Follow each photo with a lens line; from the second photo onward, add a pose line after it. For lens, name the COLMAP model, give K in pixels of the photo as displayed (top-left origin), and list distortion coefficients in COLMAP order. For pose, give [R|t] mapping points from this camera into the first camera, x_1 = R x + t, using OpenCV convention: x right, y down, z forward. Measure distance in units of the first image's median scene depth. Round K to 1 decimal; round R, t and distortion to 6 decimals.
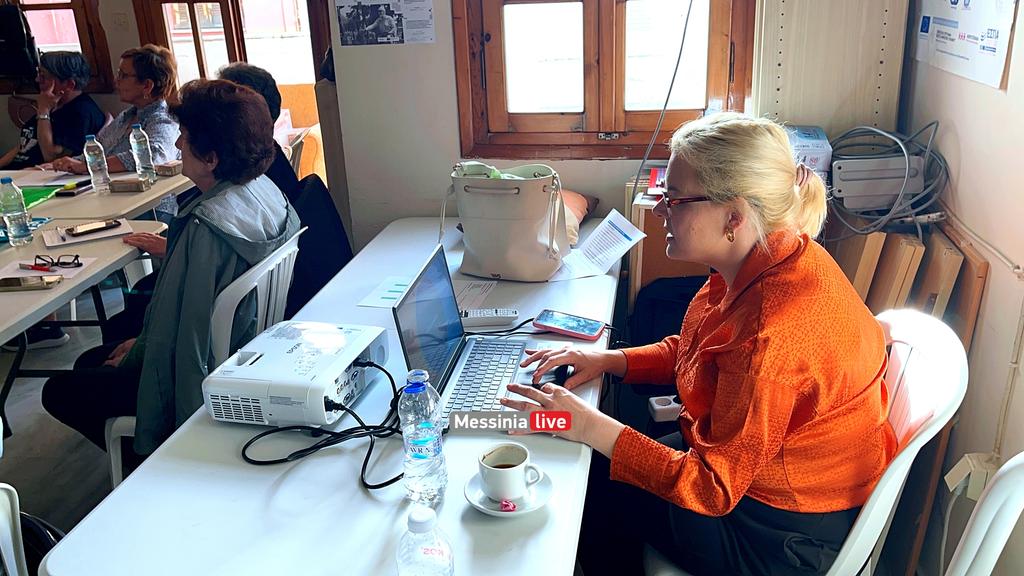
lens RADIAL K [[897.0, 0, 521.7], [0, 897.0, 299.0], [0, 0, 1]] dist [0.066559, -0.092405]
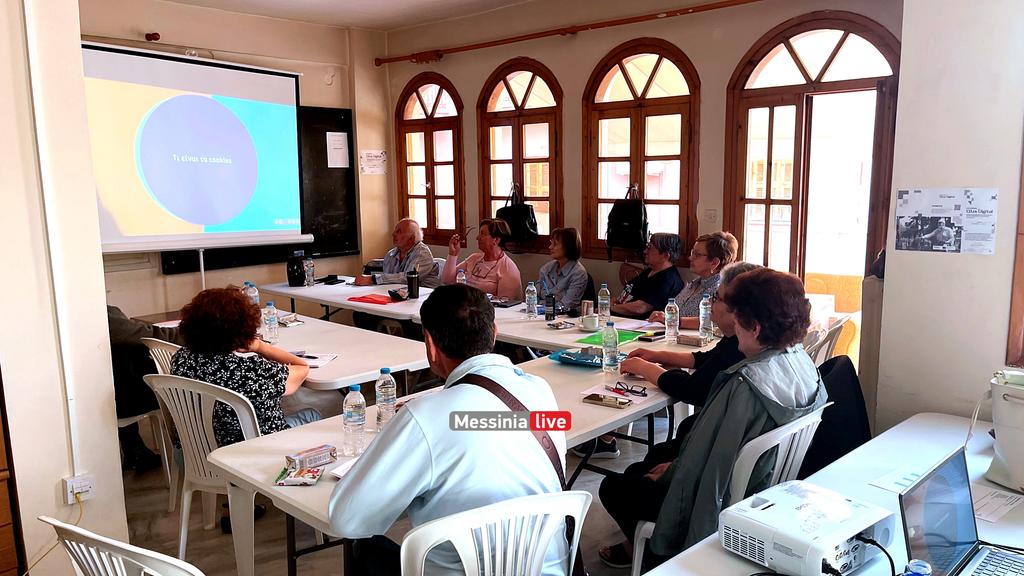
lens RADIAL K [[778.7, 0, 515.6], [0, 778.7, 290.4], [0, 0, 1]] dist [0.078048, -0.101312]
pose [[0.800113, 0.118689, -0.587990, 0.005927], [-0.233956, 0.964346, -0.123698, -0.000202], [0.552344, 0.236536, 0.799354, -0.039110]]
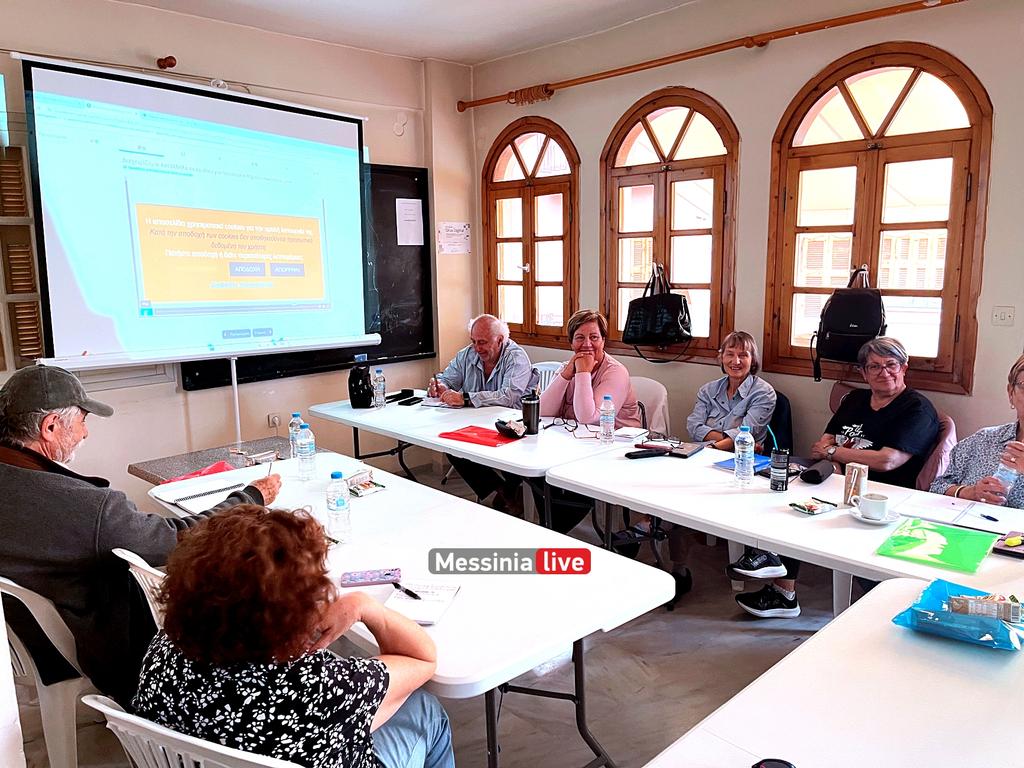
lens RADIAL K [[776.4, 0, 507.3], [0, 776.4, 387.7], [0, 0, 1]] dist [0.072145, -0.087313]
pose [[0.763165, 0.137975, -0.631302, -0.635534], [-0.246453, 0.965245, -0.086970, -0.132203], [0.597361, 0.221959, 0.770646, 0.369369]]
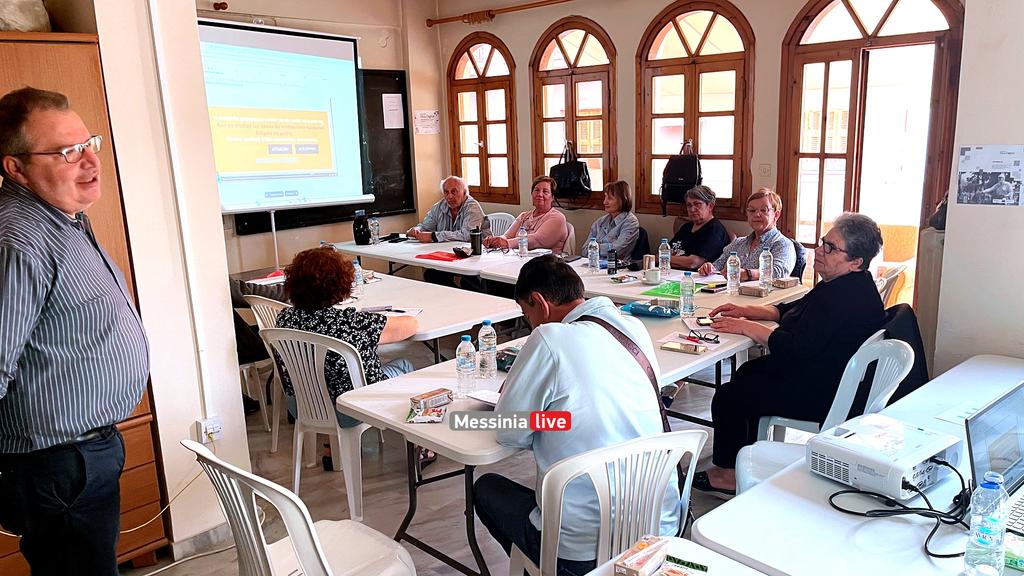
lens RADIAL K [[778.7, 0, 515.6], [0, 778.7, 290.4], [0, 0, 1]] dist [0.078048, -0.101312]
pose [[0.779357, 0.143296, -0.609974, -0.000217], [-0.223068, 0.973170, -0.056393, 0.025220], [0.585528, 0.180016, 0.790412, -0.180906]]
